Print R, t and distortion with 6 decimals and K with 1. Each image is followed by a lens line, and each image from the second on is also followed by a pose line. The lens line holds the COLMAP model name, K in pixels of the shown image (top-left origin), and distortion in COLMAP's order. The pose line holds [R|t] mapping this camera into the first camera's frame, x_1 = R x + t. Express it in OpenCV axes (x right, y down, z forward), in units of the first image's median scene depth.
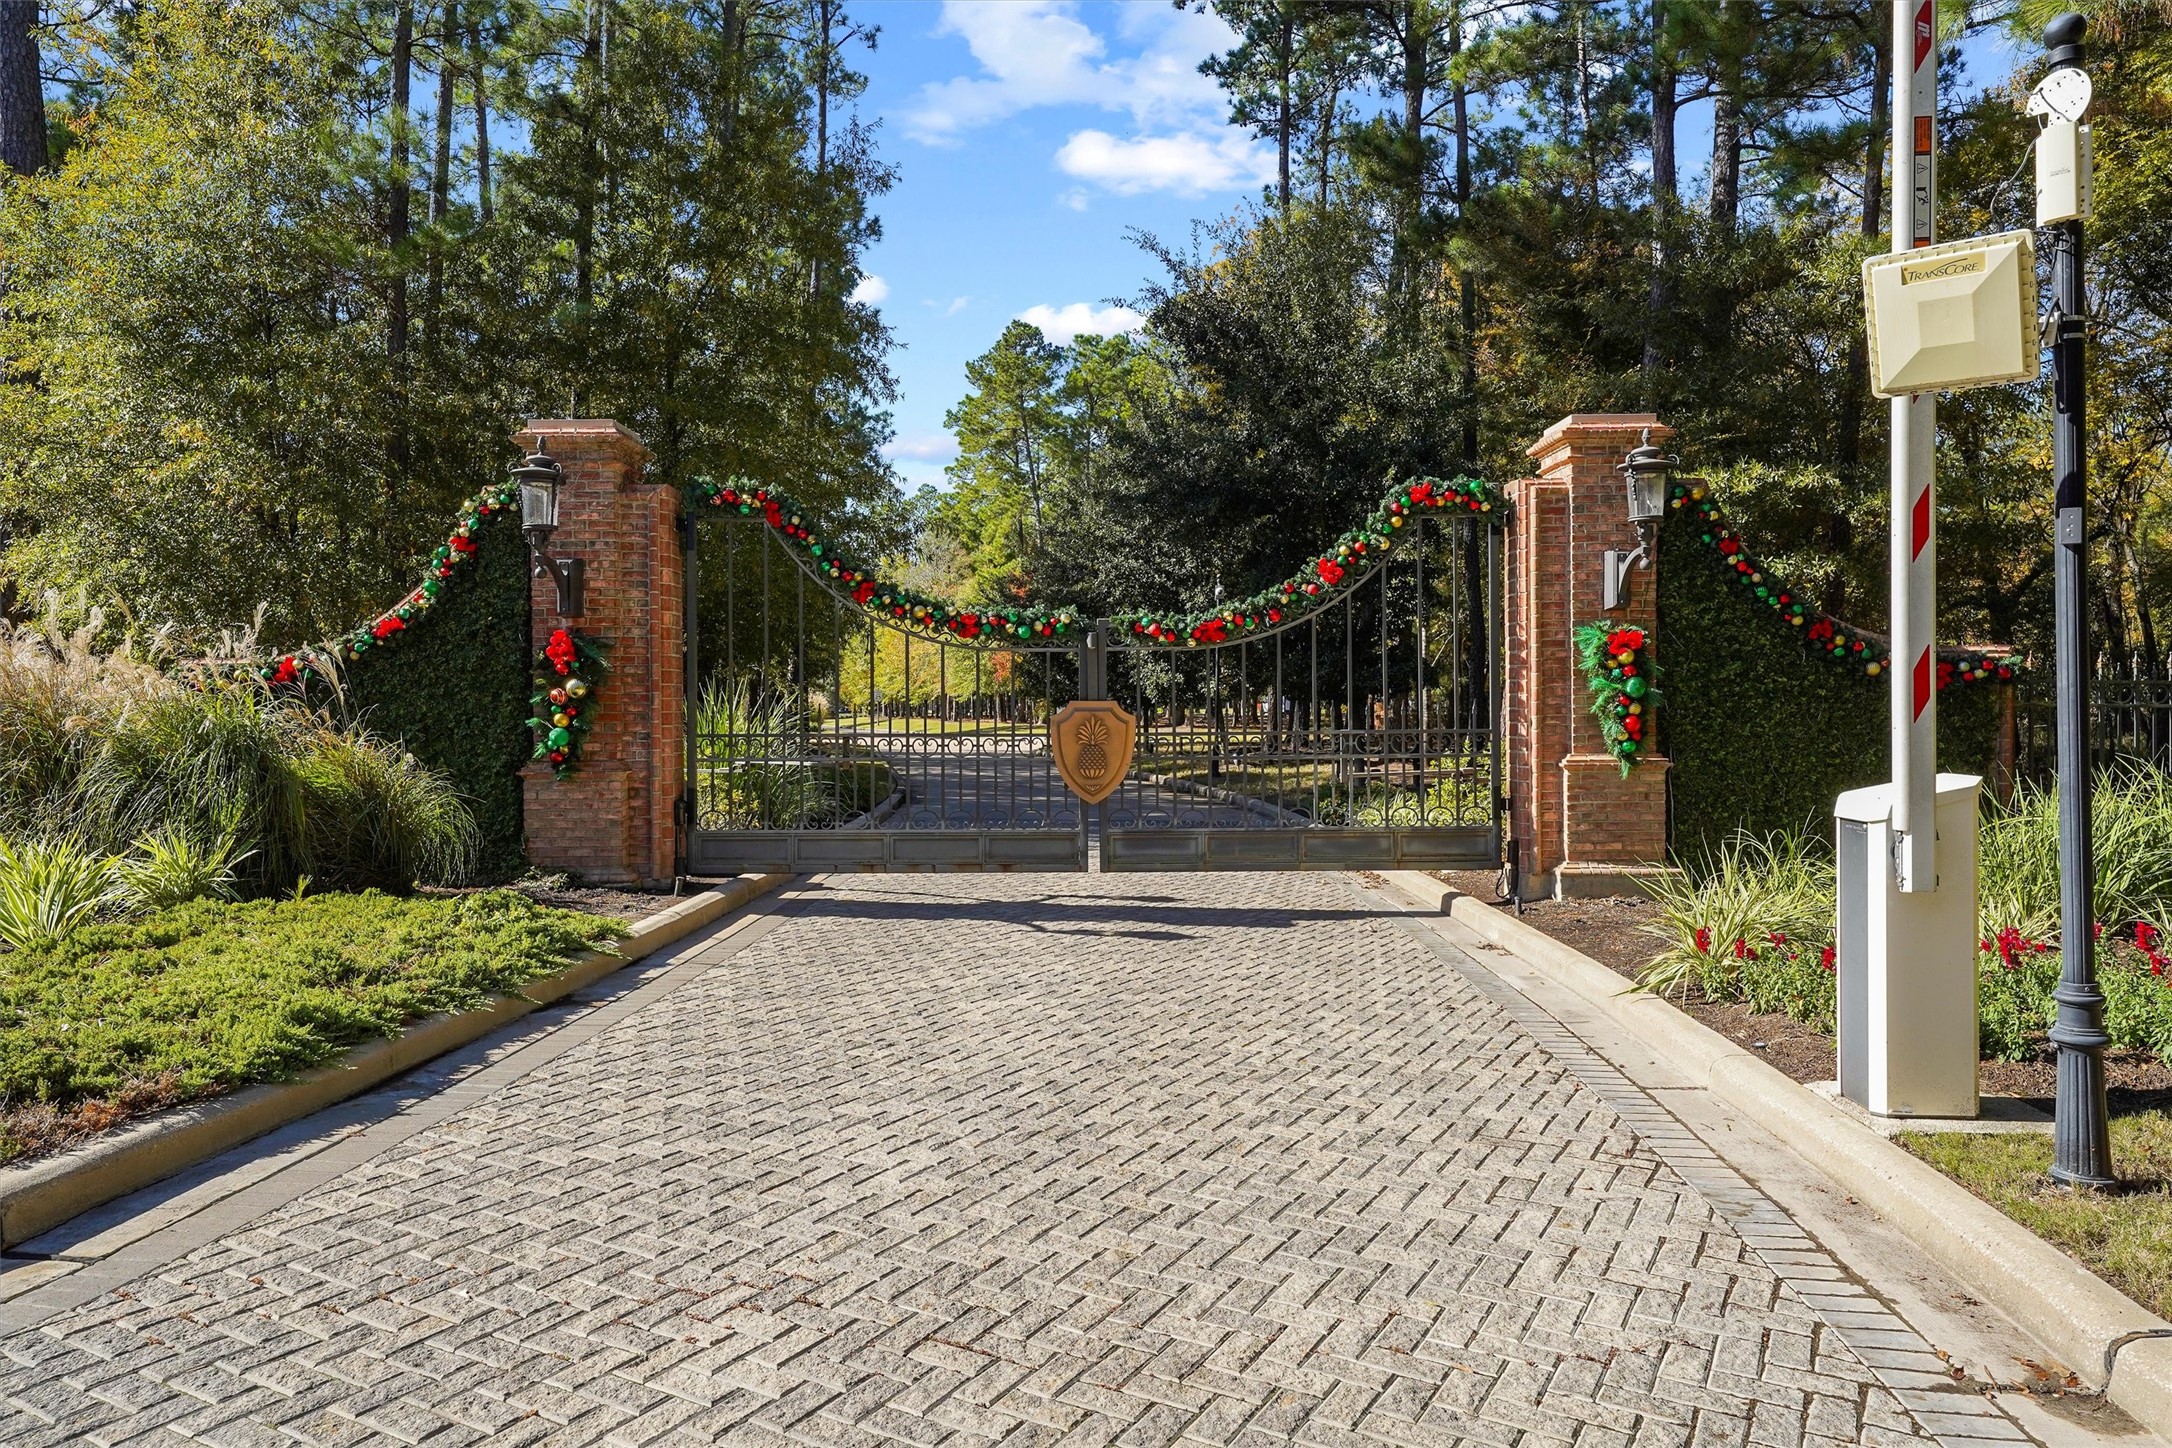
lens RADIAL K [[1508.8, 0, 1030.2], [0, 1508.8, 715.6], [0, 0, 1]] dist [0.044228, -0.012606]
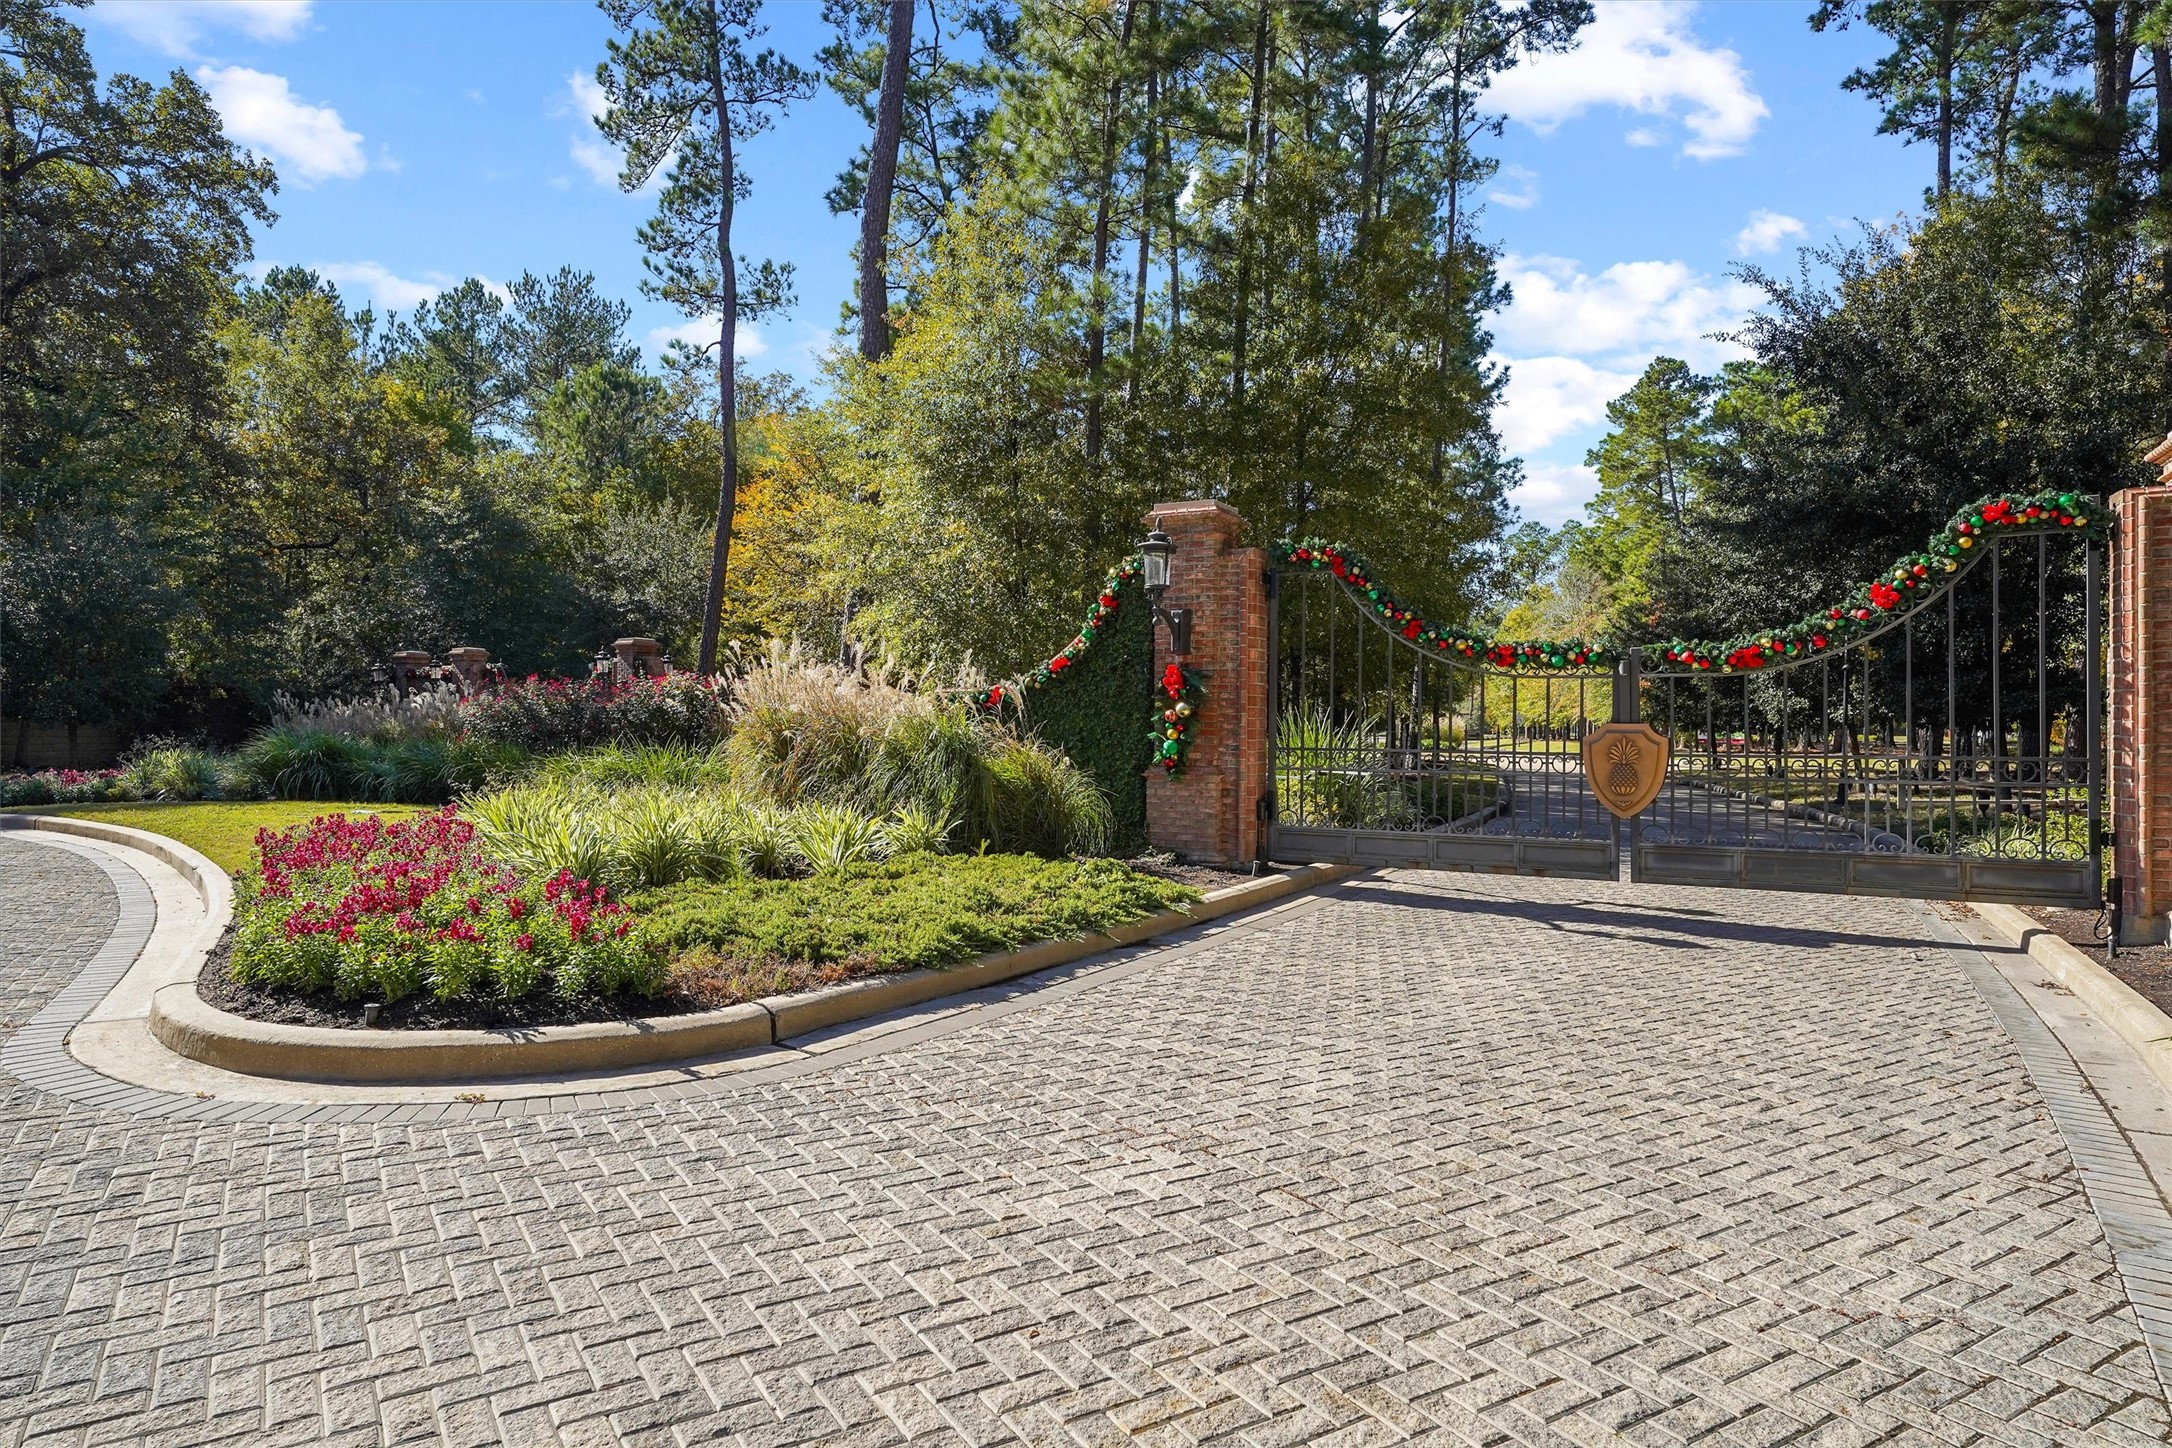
lens RADIAL K [[1508.8, 0, 1030.2], [0, 1508.8, 715.6], [0, 0, 1]] dist [0.044228, -0.012606]
pose [[0.849666, 0.006586, -0.527281, 0.252863], [-0.015501, 0.999802, -0.012491, 0.004792], [0.527094, 0.018787, 0.849599, -0.151949]]
